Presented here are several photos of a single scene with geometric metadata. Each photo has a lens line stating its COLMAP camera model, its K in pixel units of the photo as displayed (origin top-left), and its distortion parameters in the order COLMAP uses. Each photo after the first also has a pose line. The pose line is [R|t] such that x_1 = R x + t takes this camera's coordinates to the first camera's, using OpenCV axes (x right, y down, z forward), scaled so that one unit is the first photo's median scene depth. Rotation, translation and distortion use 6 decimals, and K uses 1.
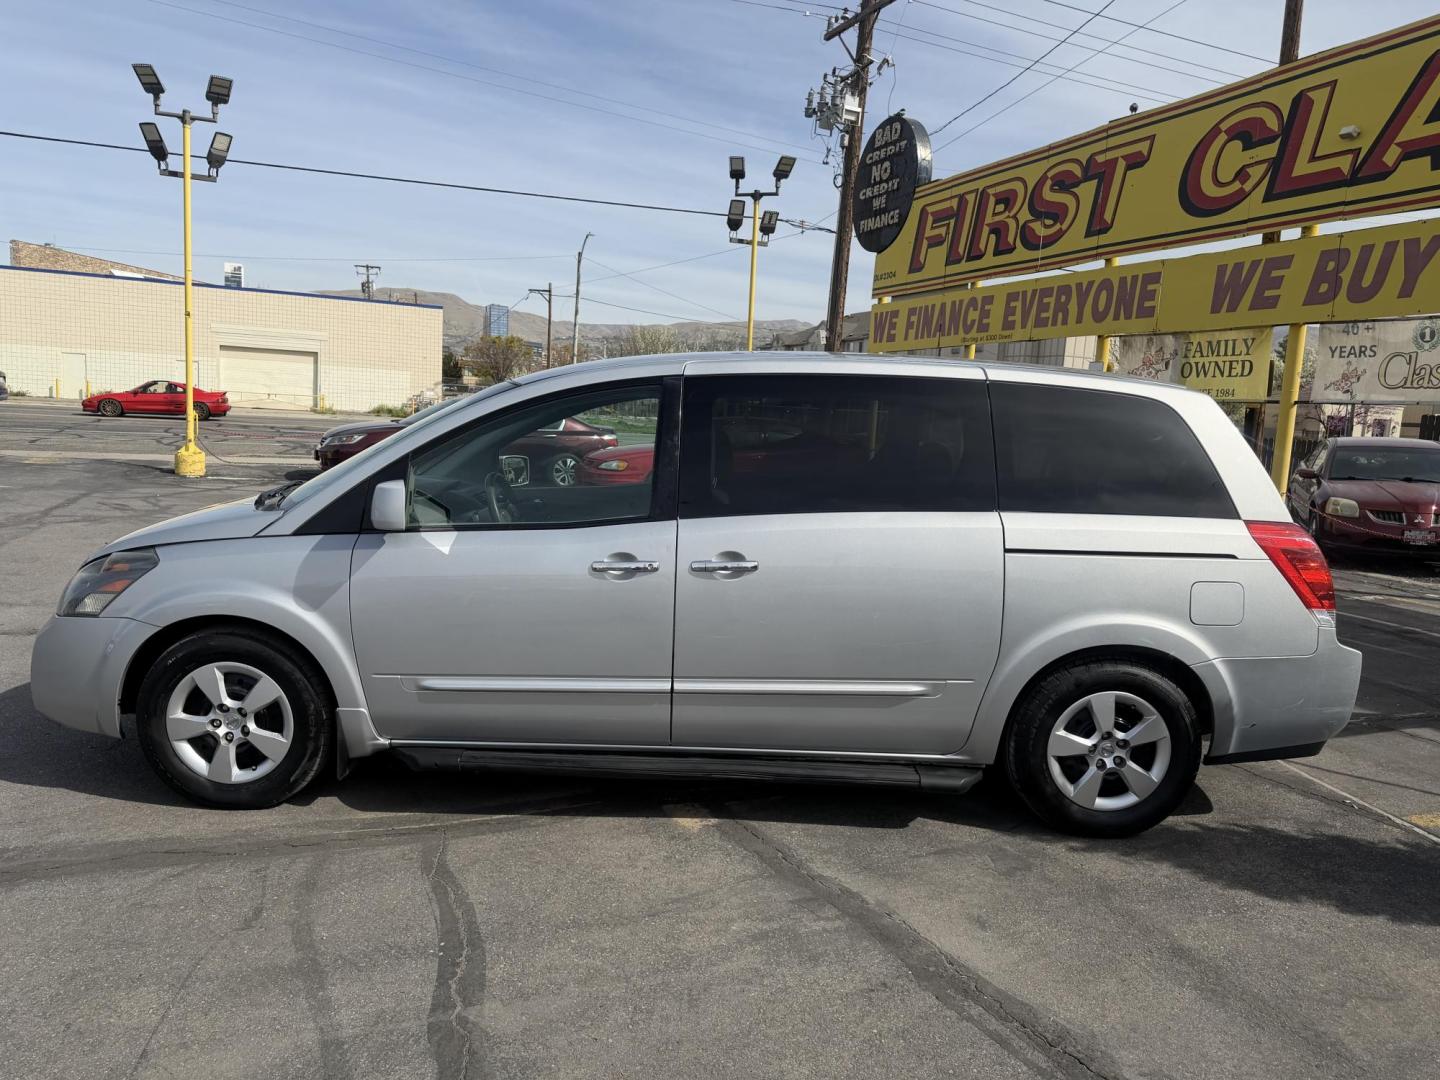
lens RADIAL K [[1025.7, 0, 720.9], [0, 1025.7, 551.7], [0, 0, 1]] dist [0.017057, -0.020107]
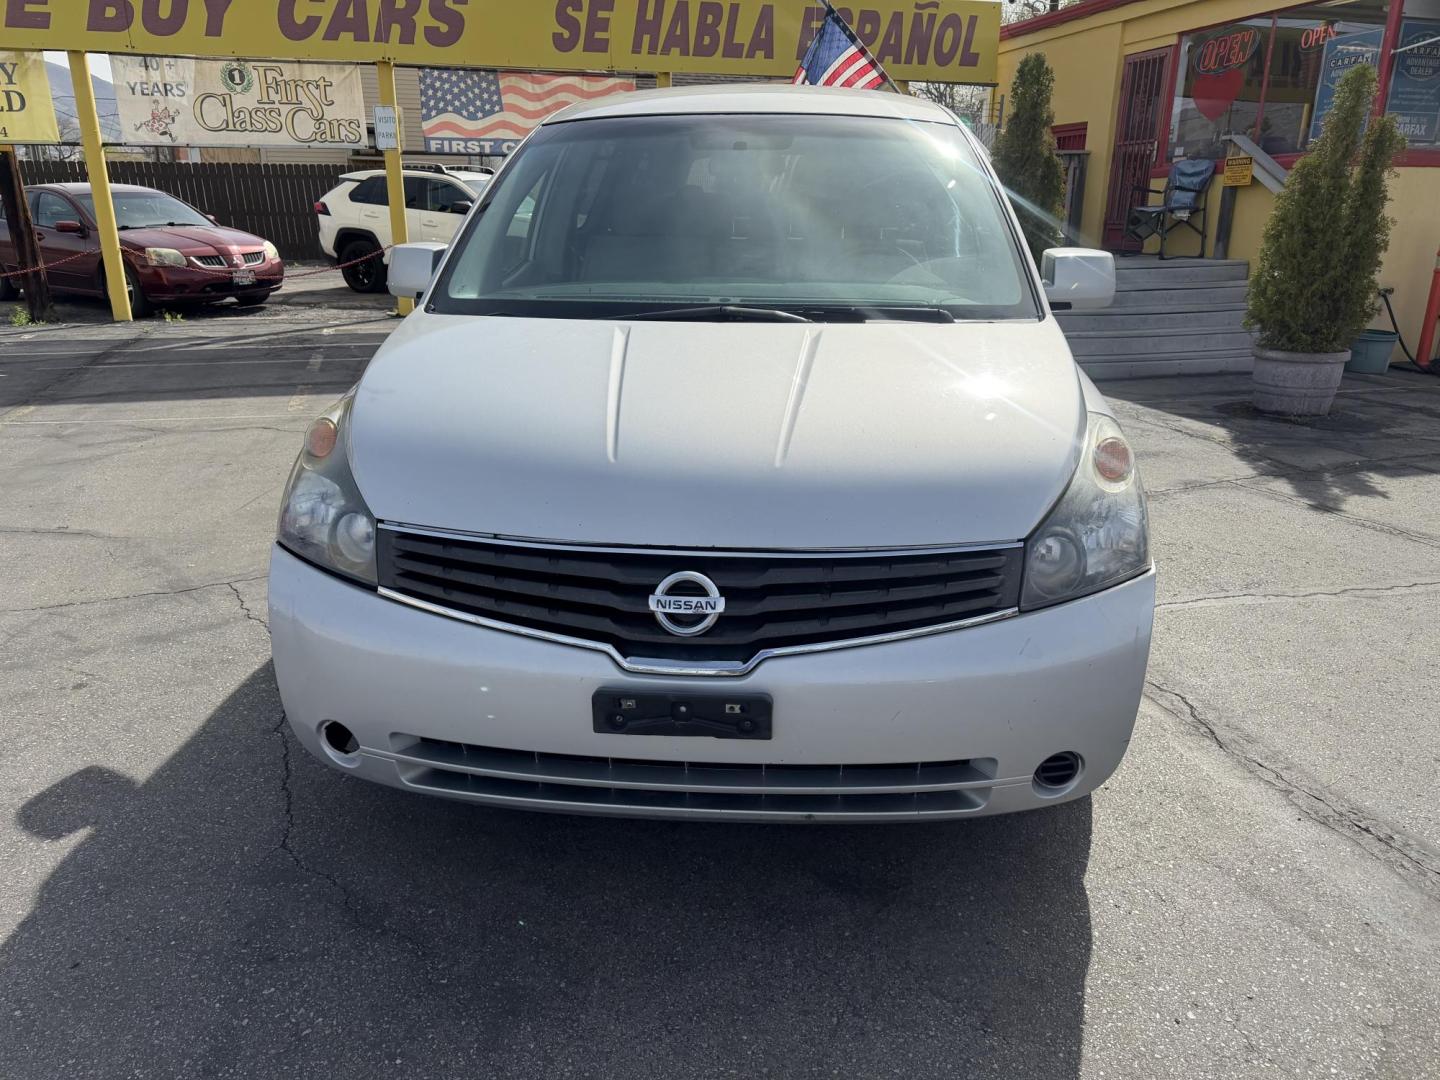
lens RADIAL K [[1024.8, 0, 728.3], [0, 1024.8, 549.2], [0, 0, 1]] dist [0.019569, -0.026062]
pose [[0.105789, -0.365450, 0.924800, -0.336494], [0.131293, 0.927010, 0.351305, -0.055599], [-0.985683, 0.084256, 0.146049, 0.326419]]
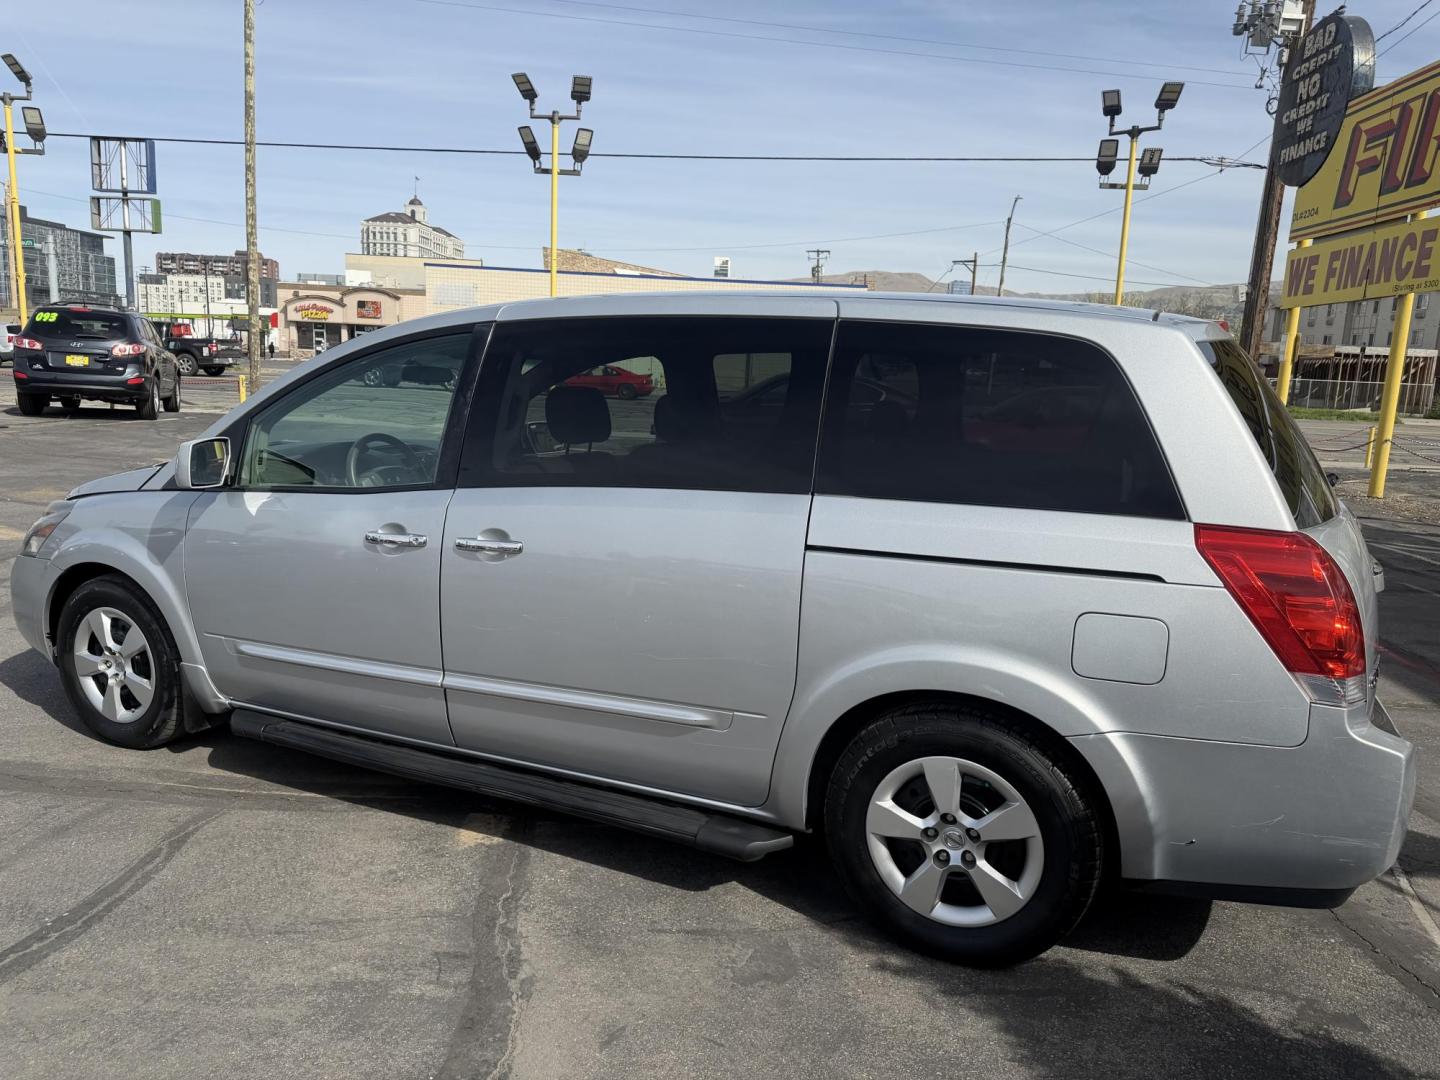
lens RADIAL K [[1031.2, 0, 700.2], [0, 1031.2, 542.8], [0, 0, 1]] dist [0.020994, -0.029586]
pose [[0.903042, 0.058428, -0.425560, 0.143782], [-0.052845, 0.998292, 0.024924, -0.005125], [0.426290, -0.000018, 0.904587, 0.081099]]
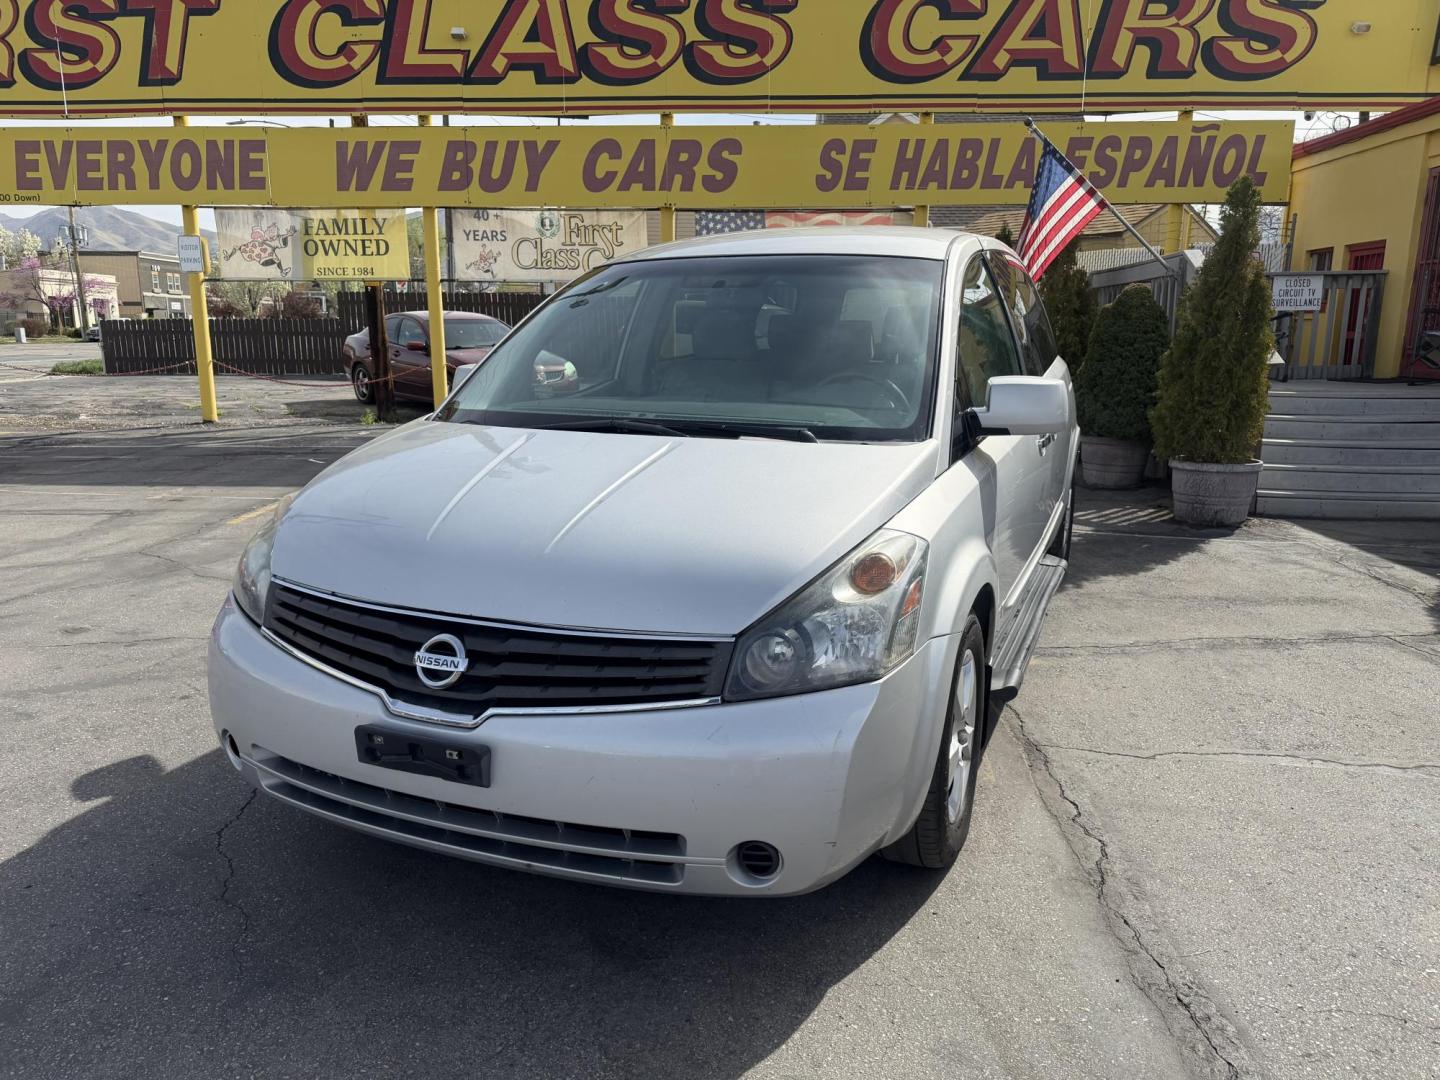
lens RADIAL K [[1025.7, 0, 720.9], [0, 1025.7, 551.7], [0, 0, 1]] dist [0.017057, -0.020107]
pose [[0.423844, -0.244835, 0.872016, -0.331765], [0.137304, 0.969013, 0.205332, -0.044631], [-0.895267, 0.032702, 0.444327, 0.229313]]
